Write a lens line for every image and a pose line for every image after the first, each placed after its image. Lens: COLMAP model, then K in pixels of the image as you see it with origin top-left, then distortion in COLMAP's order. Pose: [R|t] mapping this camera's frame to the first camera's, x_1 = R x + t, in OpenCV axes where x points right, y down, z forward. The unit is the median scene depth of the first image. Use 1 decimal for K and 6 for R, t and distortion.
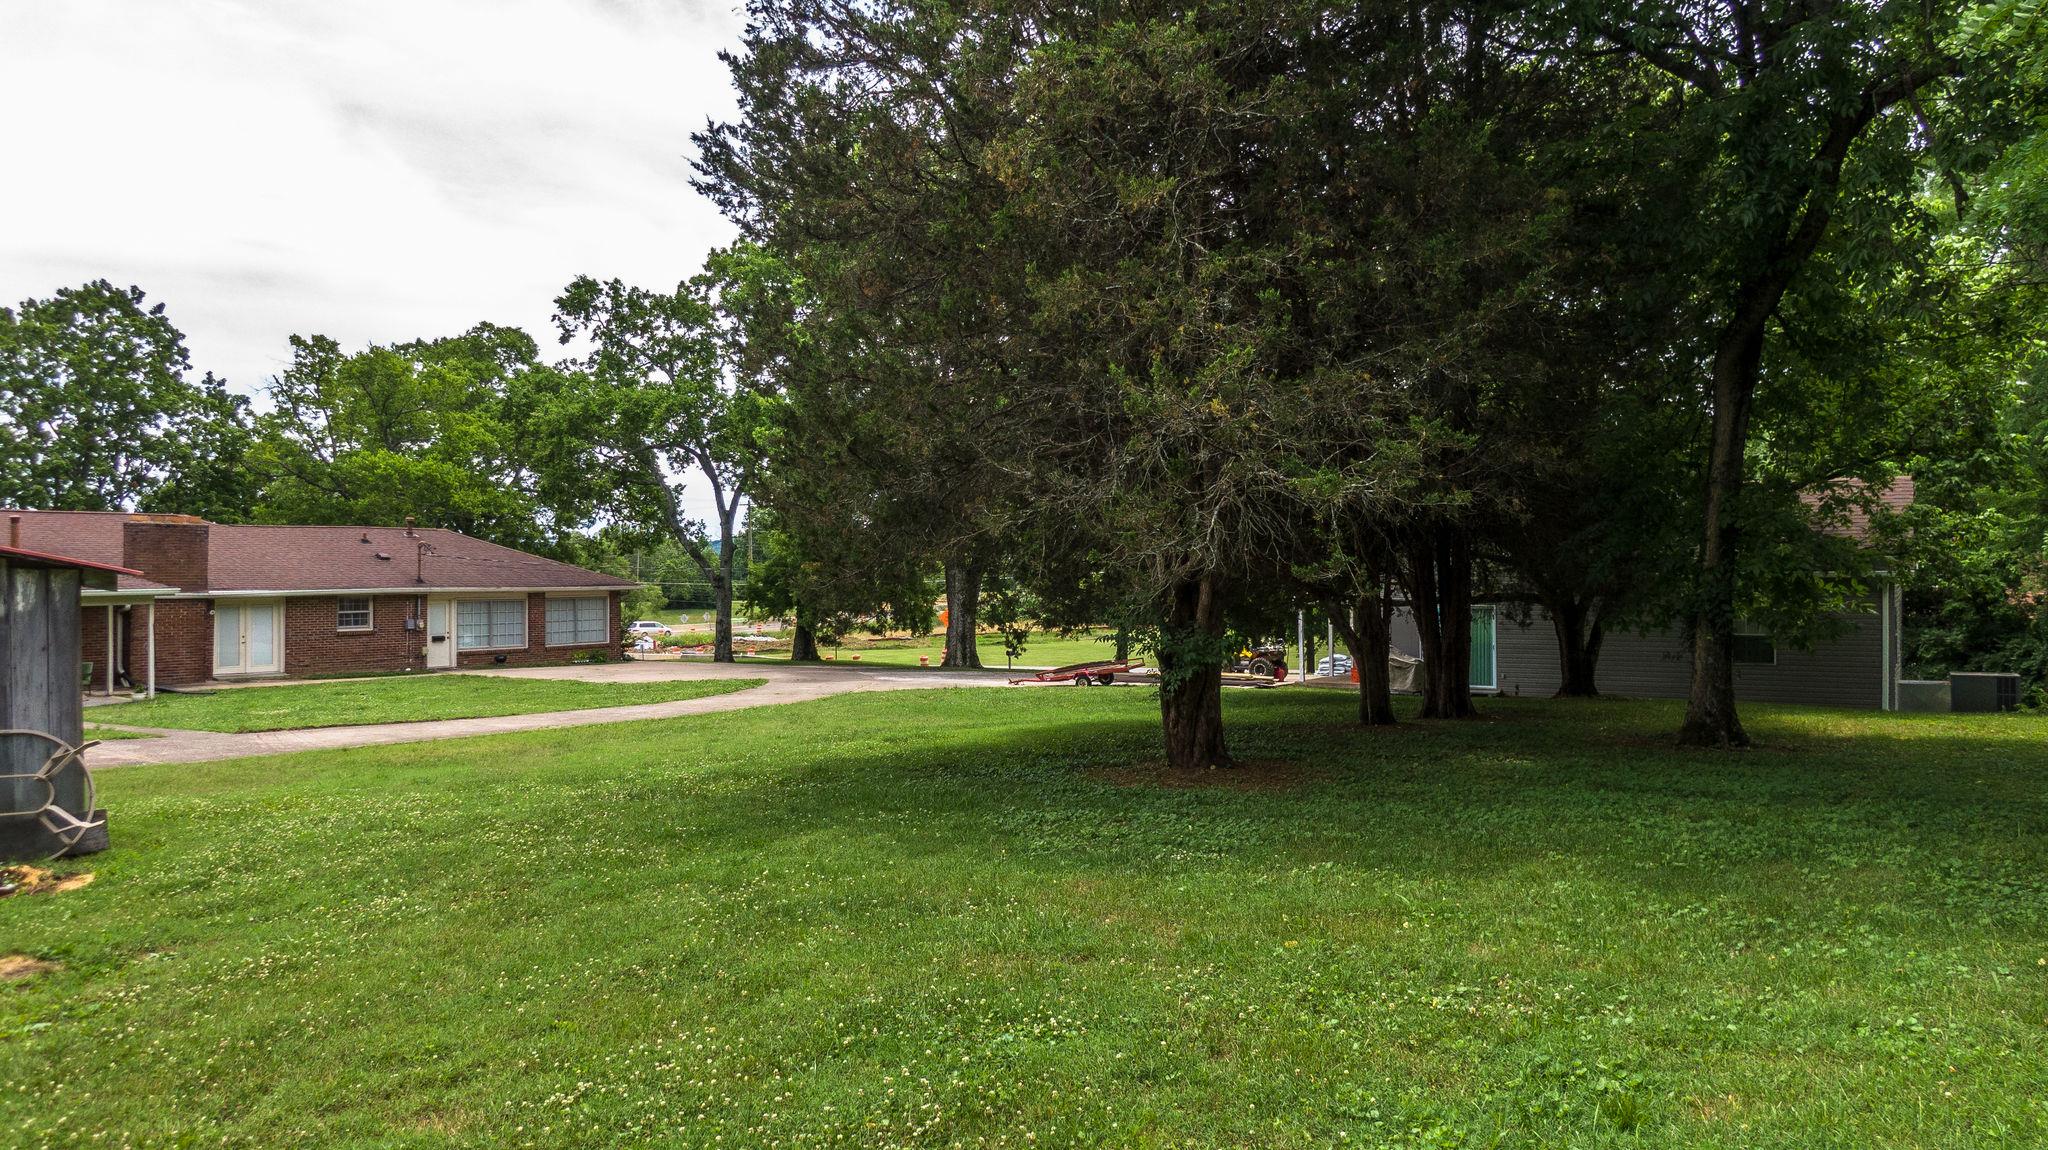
lens RADIAL K [[1407.6, 0, 1014.7], [0, 1407.6, 578.2], [0, 0, 1]] dist [-0.003954, 0.000926]
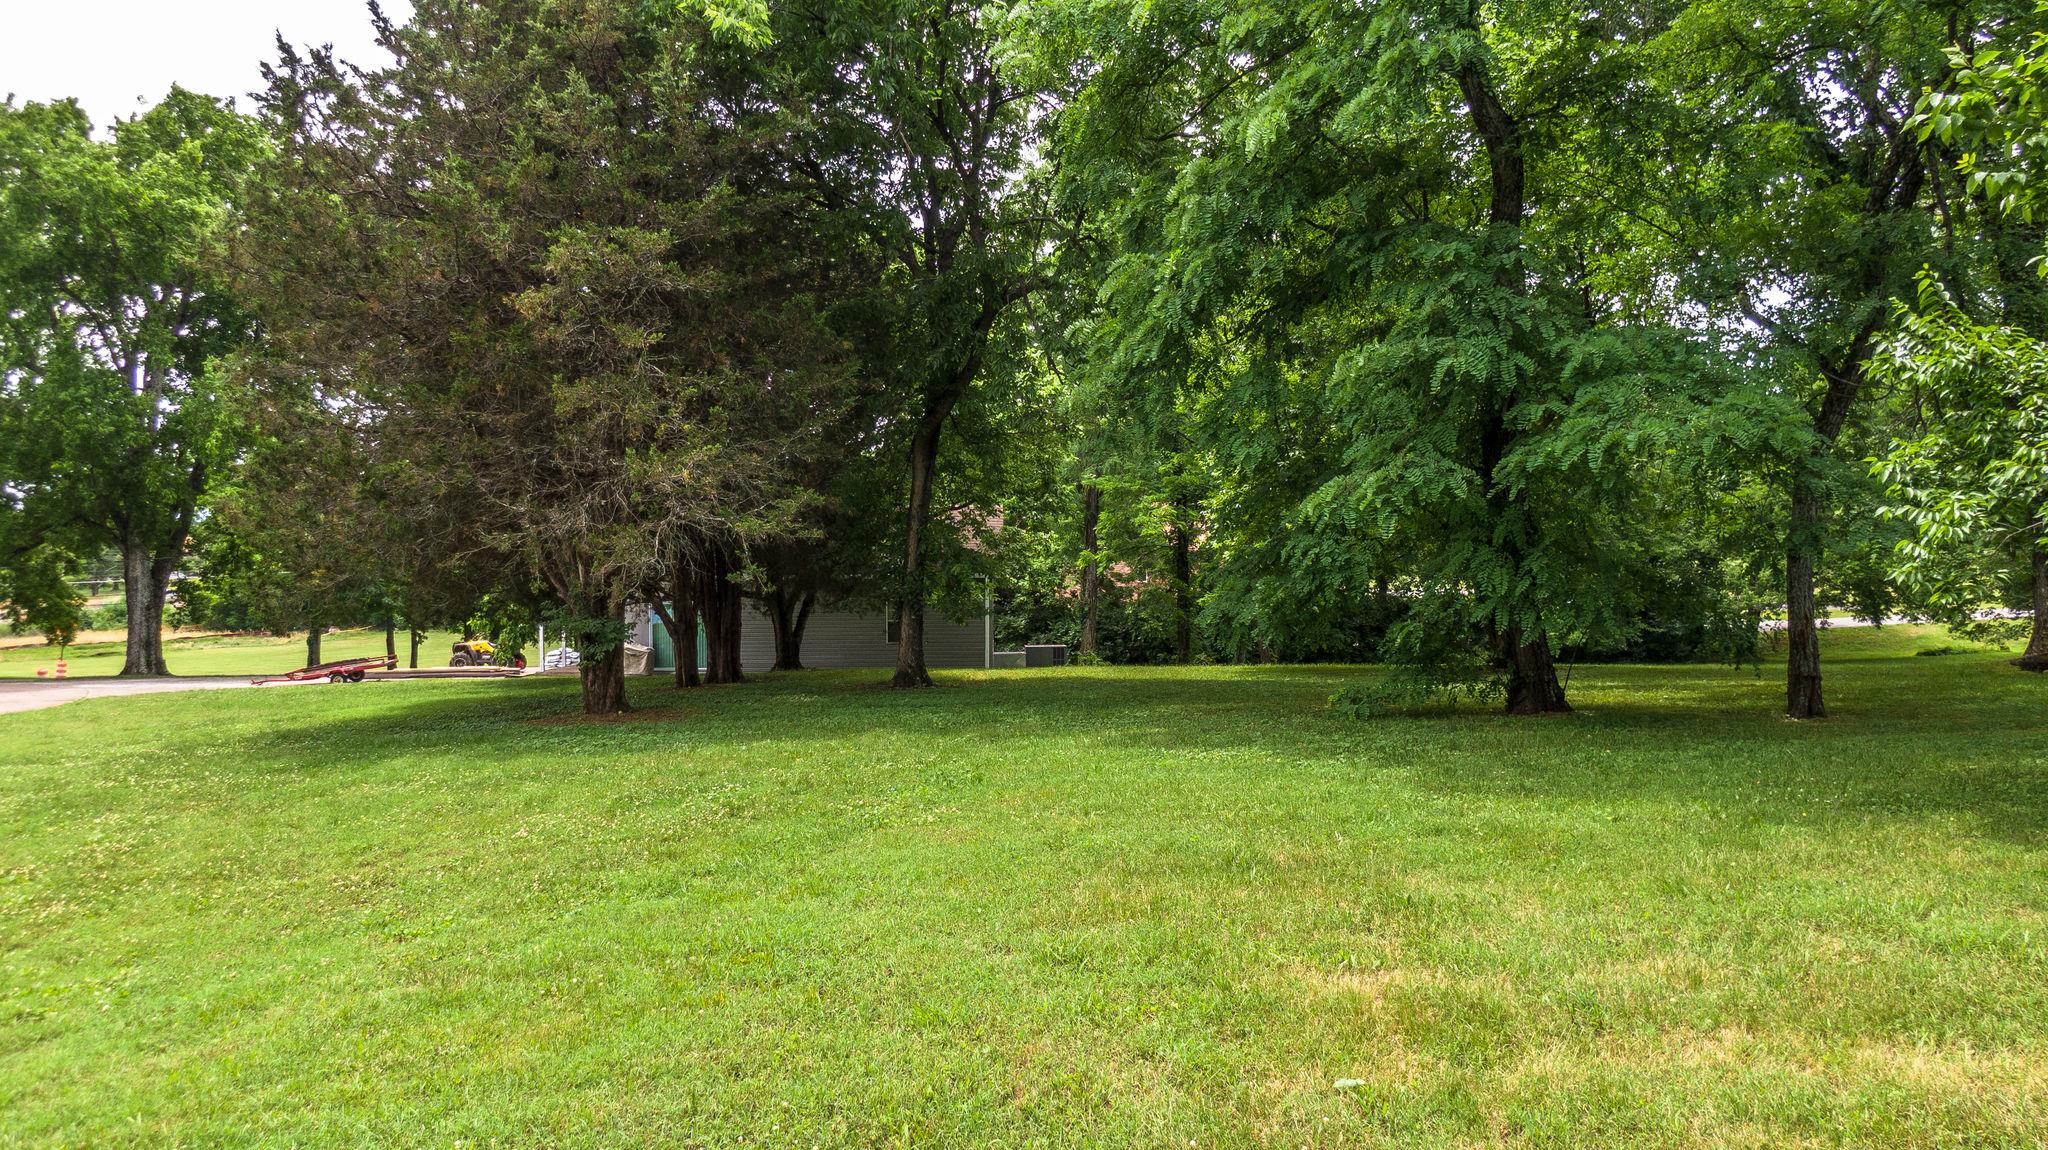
lens RADIAL K [[1407.6, 0, 1025.4], [0, 1407.6, 574.6], [0, 0, 1]] dist [-0.003954, 0.000926]
pose [[0.826097, -0.001049, 0.563527, -0.166661], [0.002152, 0.999997, -0.001293, -0.001707], [-0.563524, 0.002281, 0.826096, -0.213861]]
